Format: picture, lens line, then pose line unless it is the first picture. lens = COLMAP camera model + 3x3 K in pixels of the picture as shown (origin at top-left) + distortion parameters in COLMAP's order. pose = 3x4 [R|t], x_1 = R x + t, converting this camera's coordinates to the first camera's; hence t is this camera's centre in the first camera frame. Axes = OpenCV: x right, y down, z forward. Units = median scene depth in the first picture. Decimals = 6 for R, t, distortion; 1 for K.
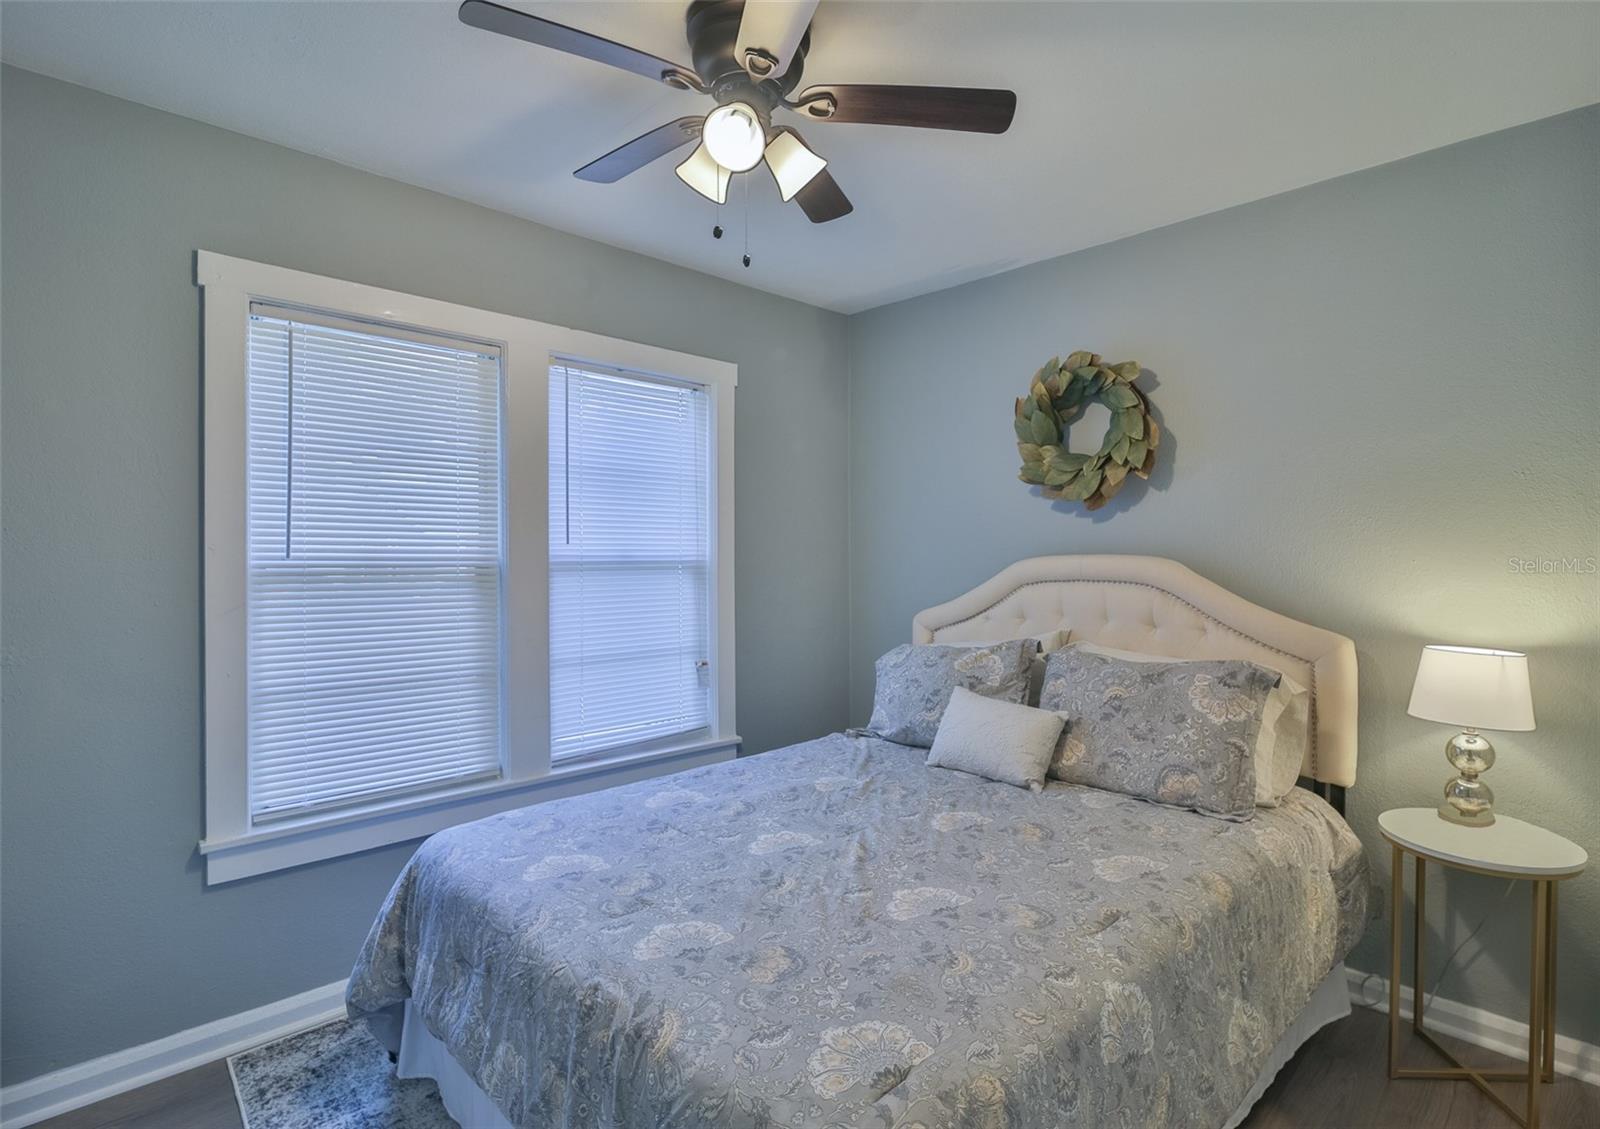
lens RADIAL K [[801.0, 0, 807.0], [0, 801.0, 565.9], [0, 0, 1]] dist [-0.014172, -0.000400]
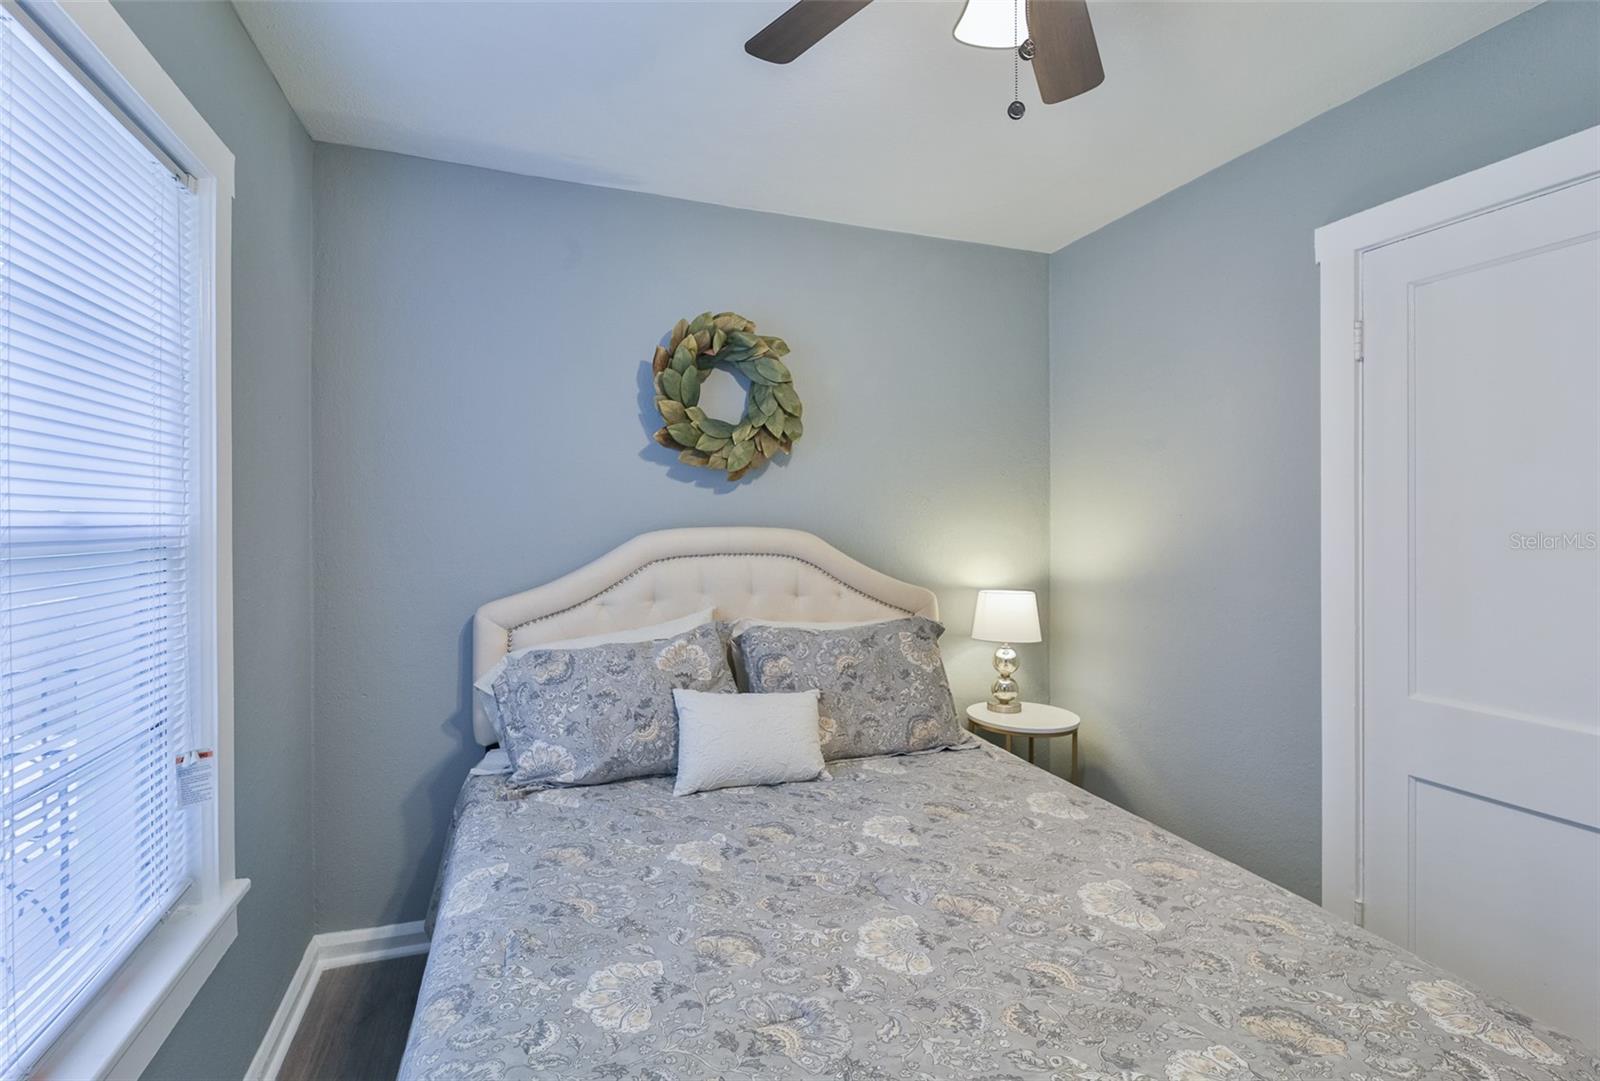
lens RADIAL K [[777.8, 0, 804.0], [0, 777.8, 527.5], [0, 0, 1]] dist [-0.000522, -0.003609]
pose [[0.399499, -0.004568, 0.916722, -0.565212], [0.008255, 0.999965, 0.001386, -0.016940], [-0.916696, 0.007013, 0.399523, 0.656818]]
